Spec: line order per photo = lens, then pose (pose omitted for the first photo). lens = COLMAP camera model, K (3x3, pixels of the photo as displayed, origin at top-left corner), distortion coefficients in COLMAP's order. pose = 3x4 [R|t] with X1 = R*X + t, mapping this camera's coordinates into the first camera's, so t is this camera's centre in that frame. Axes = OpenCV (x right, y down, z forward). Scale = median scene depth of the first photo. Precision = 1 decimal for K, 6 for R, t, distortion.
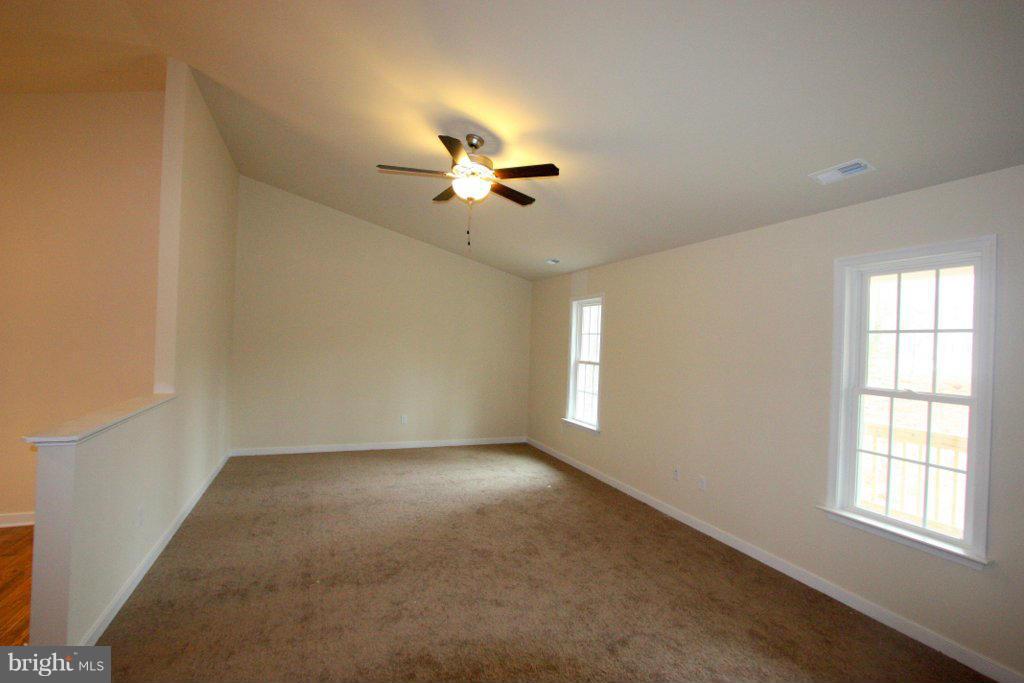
lens RADIAL K [[474.9, 0, 515.6], [0, 474.9, 345.7], [0, 0, 1]] dist [-0.016607, 0.000964]
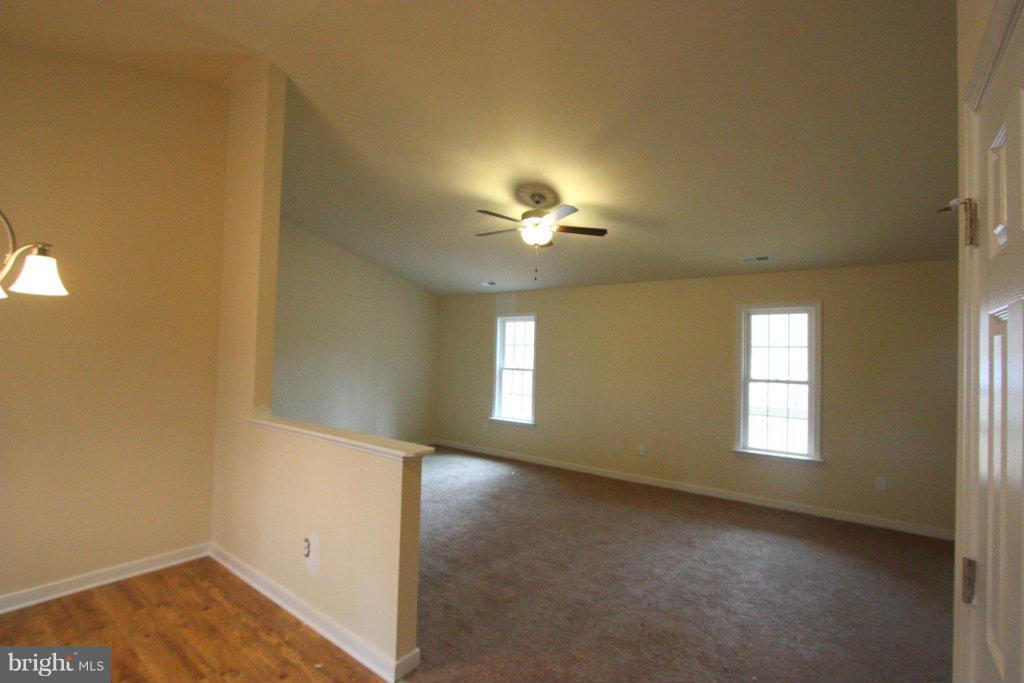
lens RADIAL K [[474.9, 0, 520.9], [0, 474.9, 342.6], [0, 0, 1]] dist [-0.016607, 0.000964]
pose [[0.861447, -0.003370, 0.507837, -0.562515], [0.010840, 0.999872, -0.011753, -0.021312], [-0.507733, 0.015629, 0.861373, -0.056734]]
